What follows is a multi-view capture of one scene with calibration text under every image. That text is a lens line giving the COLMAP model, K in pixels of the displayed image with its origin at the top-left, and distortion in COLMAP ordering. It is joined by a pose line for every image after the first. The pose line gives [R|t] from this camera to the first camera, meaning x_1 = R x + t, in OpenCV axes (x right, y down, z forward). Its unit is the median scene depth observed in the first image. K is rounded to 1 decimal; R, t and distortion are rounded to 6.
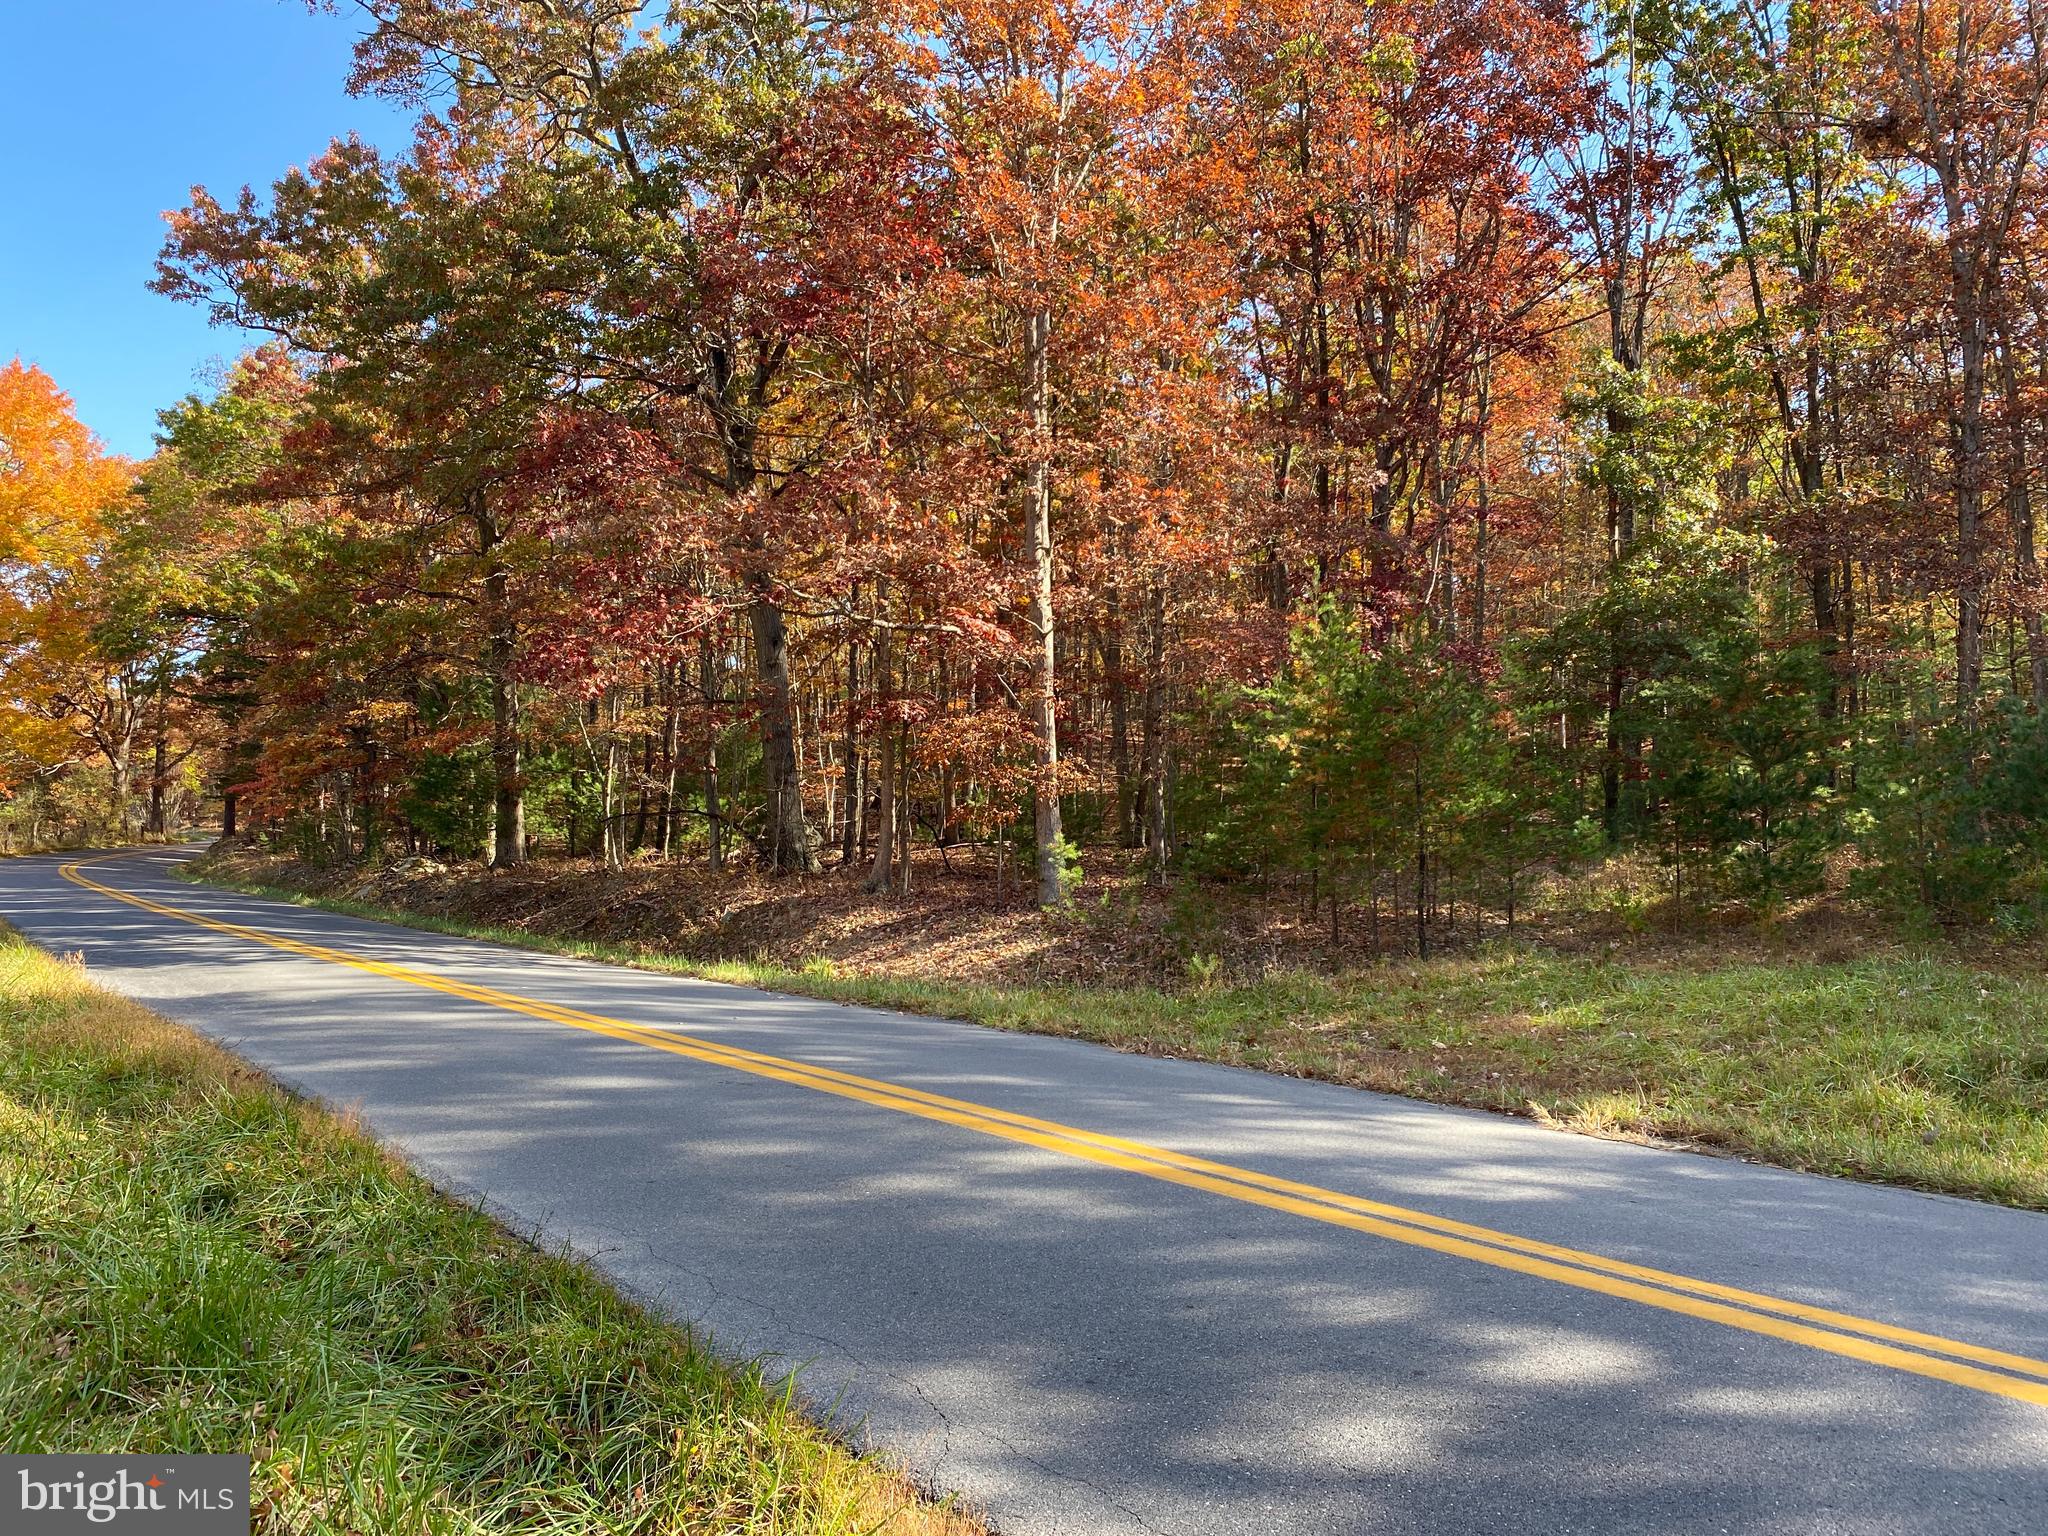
lens RADIAL K [[1608.2, 0, 1024.0], [0, 1608.2, 768.0], [0, 0, 1]] dist [0.045623, -0.042601]
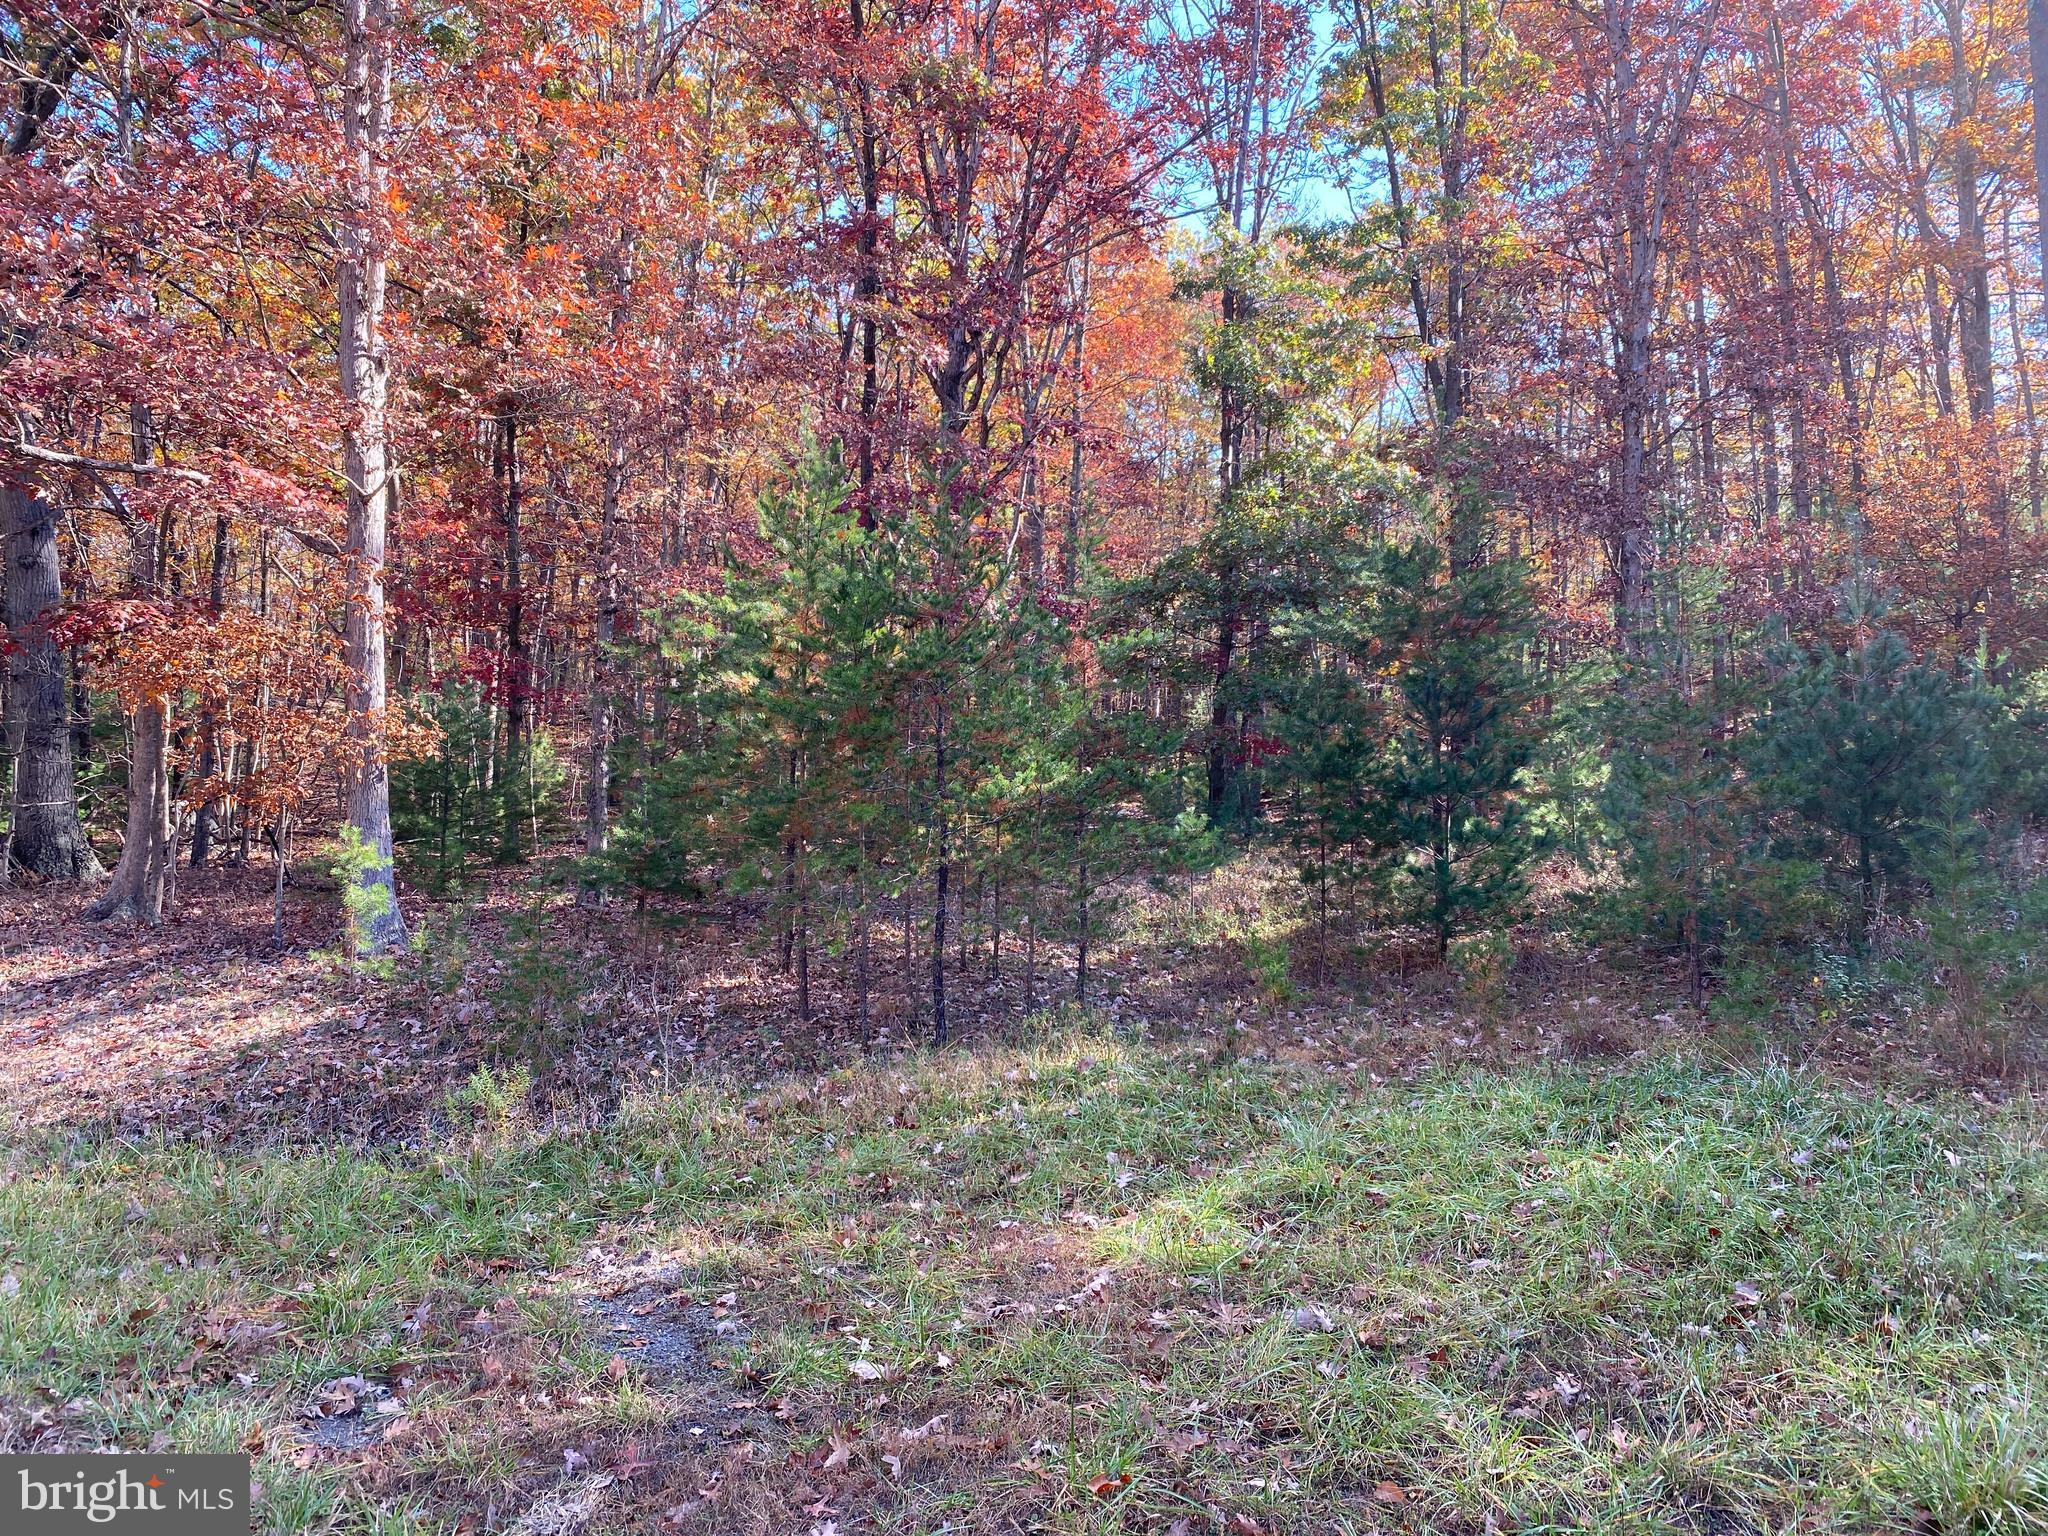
lens RADIAL K [[1608.2, 0, 1024.0], [0, 1608.2, 768.0], [0, 0, 1]] dist [0.045623, -0.042601]
pose [[0.971051, 0.021015, 0.237945, 0.085183], [-0.021826, 0.999761, 0.000775, 0.010309], [-0.237872, -0.005946, 0.971278, 0.262598]]
